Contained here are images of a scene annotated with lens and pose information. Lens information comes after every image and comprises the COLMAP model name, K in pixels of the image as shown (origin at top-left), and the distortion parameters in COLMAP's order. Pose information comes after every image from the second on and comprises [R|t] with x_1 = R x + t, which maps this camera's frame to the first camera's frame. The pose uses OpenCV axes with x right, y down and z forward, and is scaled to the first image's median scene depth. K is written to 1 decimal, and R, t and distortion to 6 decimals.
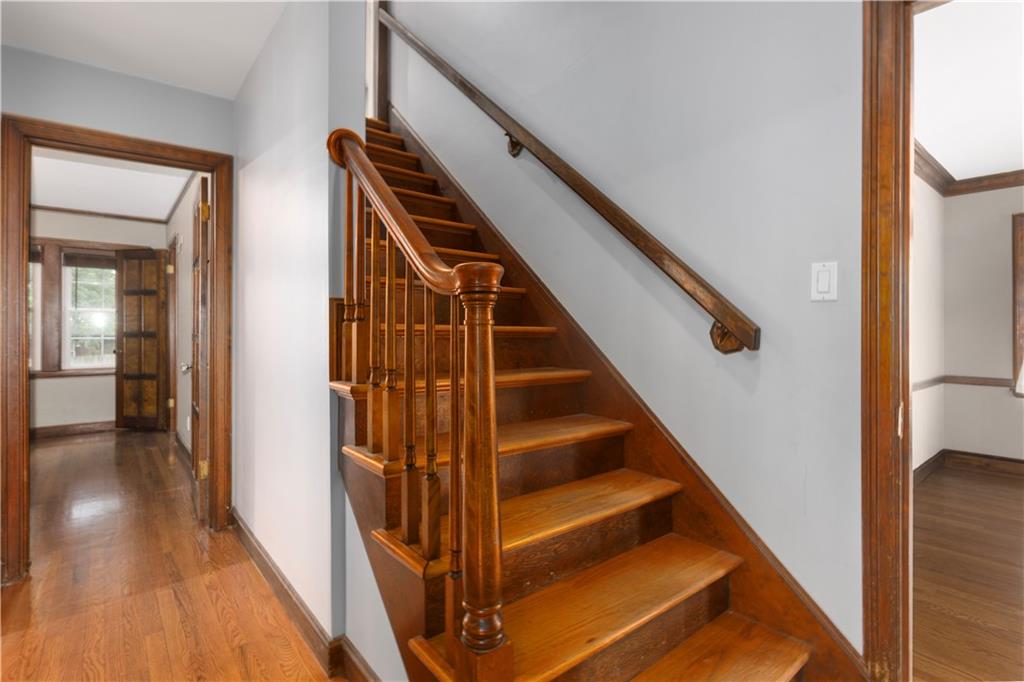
lens RADIAL K [[492.6, 0, 504.6], [0, 492.6, 329.9], [0, 0, 1]] dist [0.001719, 0.000131]
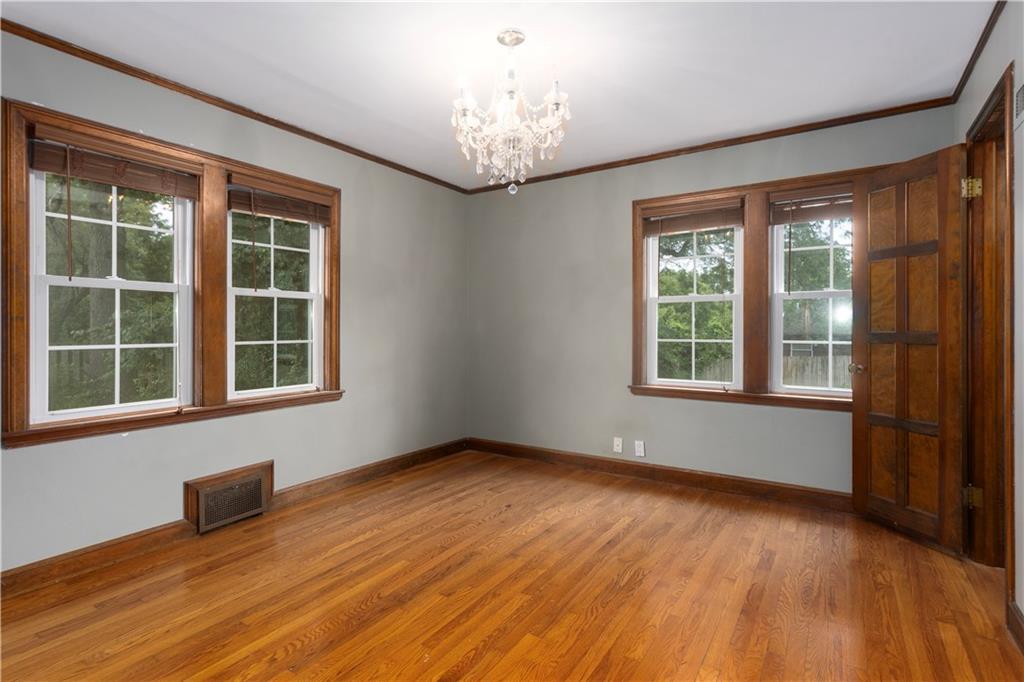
lens RADIAL K [[492.6, 0, 504.6], [0, 492.6, 329.9], [0, 0, 1]] dist [0.001719, 0.000131]
pose [[0.290887, -0.003439, -0.956751, -0.386526], [0.003933, 0.999989, -0.002398, 0.001695], [0.956749, -0.003065, 0.290898, 0.484338]]
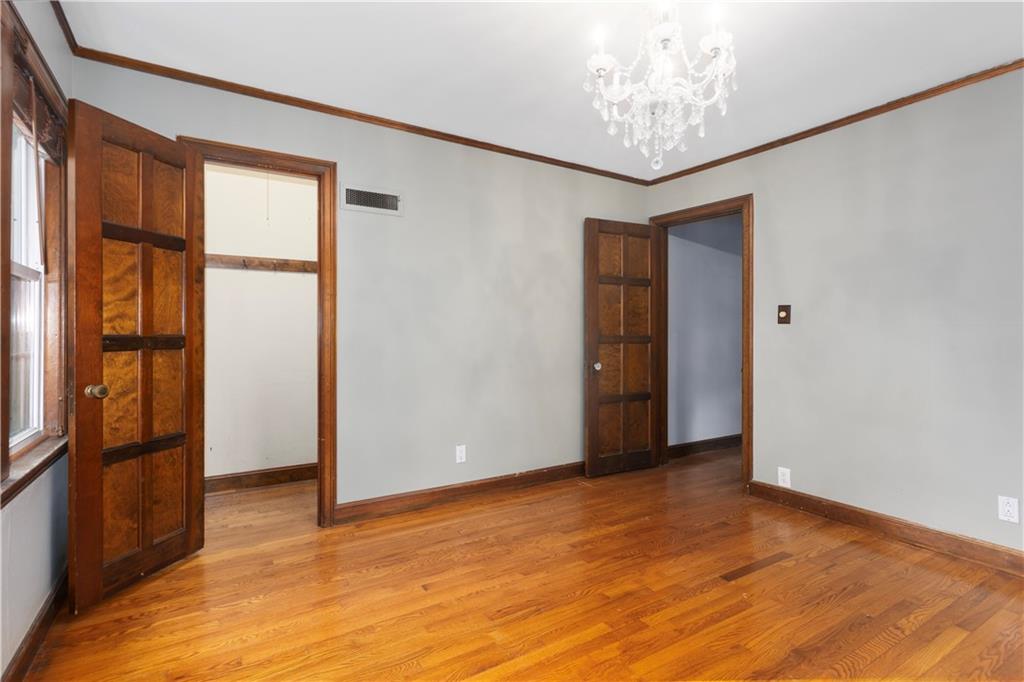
lens RADIAL K [[492.6, 0, 504.6], [0, 492.6, 329.9], [0, 0, 1]] dist [0.001719, 0.000131]
pose [[0.127540, -0.000116, 0.991833, -1.100191], [-0.001680, 0.999999, 0.000333, -0.000895], [-0.991832, -0.001709, 0.127540, 0.663264]]
